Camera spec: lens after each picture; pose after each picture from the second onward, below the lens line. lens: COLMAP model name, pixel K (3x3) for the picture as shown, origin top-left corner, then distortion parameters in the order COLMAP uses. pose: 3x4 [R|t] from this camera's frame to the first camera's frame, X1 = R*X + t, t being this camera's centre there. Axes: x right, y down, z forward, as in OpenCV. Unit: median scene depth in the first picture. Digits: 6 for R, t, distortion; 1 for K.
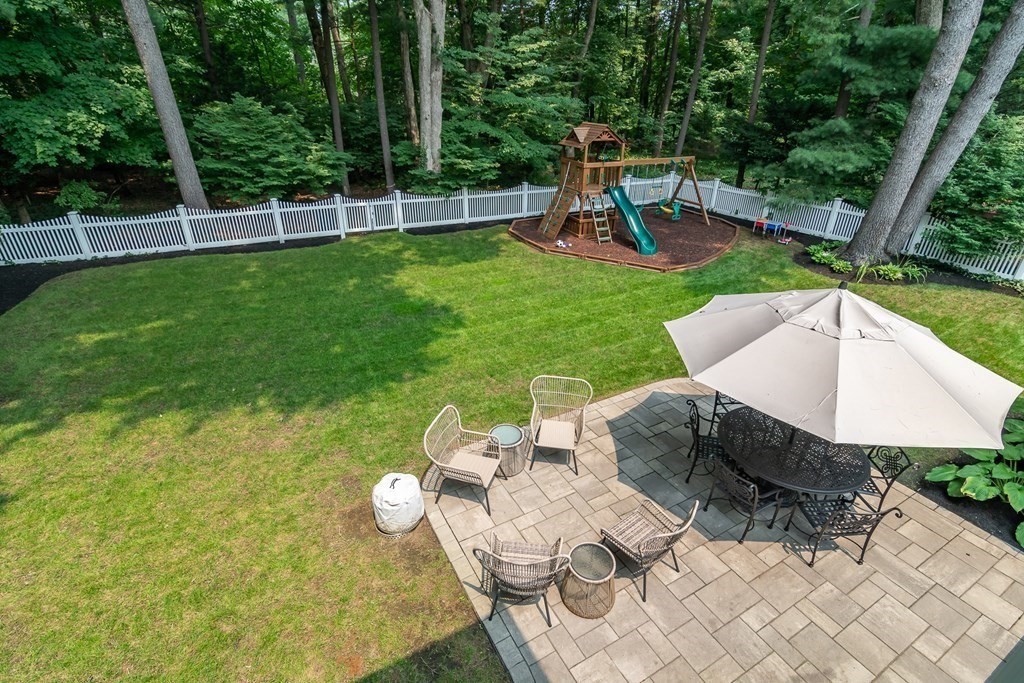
lens RADIAL K [[490.3, 0, 512.0], [0, 490.3, 341.5], [0, 0, 1]] dist [-0.001893, 0.000247]
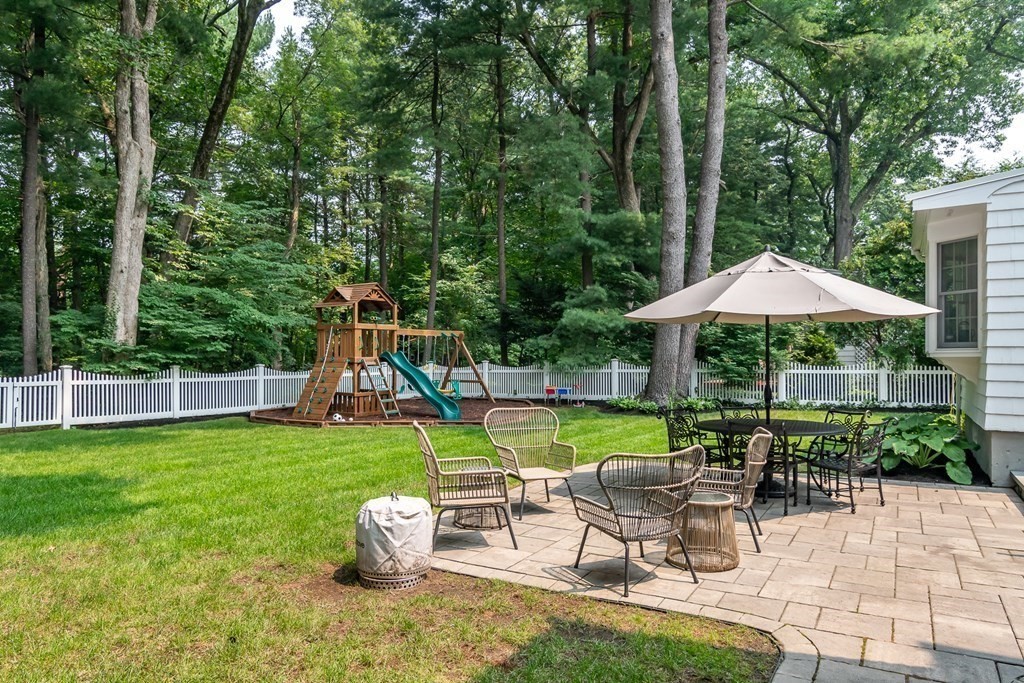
lens RADIAL K [[672.5, 0, 510.9], [0, 672.5, 345.4], [0, 0, 1]] dist [-0.003406, 0.002227]
pose [[0.862549, -0.001862, 0.505971, -0.186825], [0.237482, 0.884493, -0.401590, 0.170428], [-0.446780, 0.466550, 0.763360, 0.056012]]
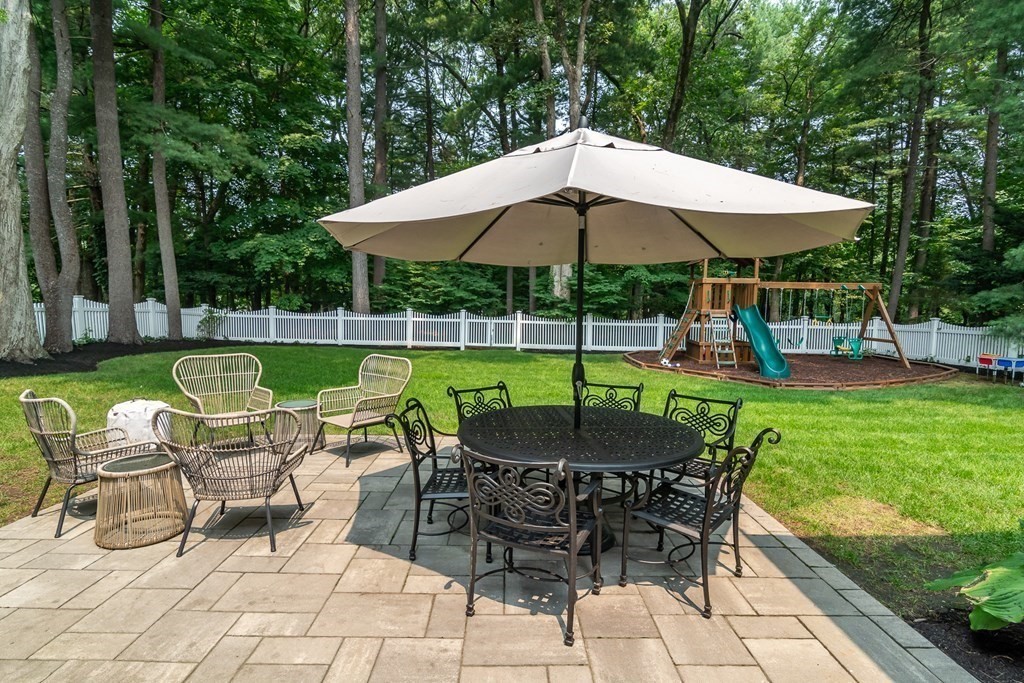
lens RADIAL K [[510.3, 0, 512.0], [0, 510.3, 341.5], [0, 0, 1]] dist [-0.005202, -0.000682]
pose [[0.878463, 0.040509, -0.476090, 0.278085], [-0.224841, 0.914235, -0.337077, 0.119430], [0.421603, 0.403154, 0.812230, 0.161521]]
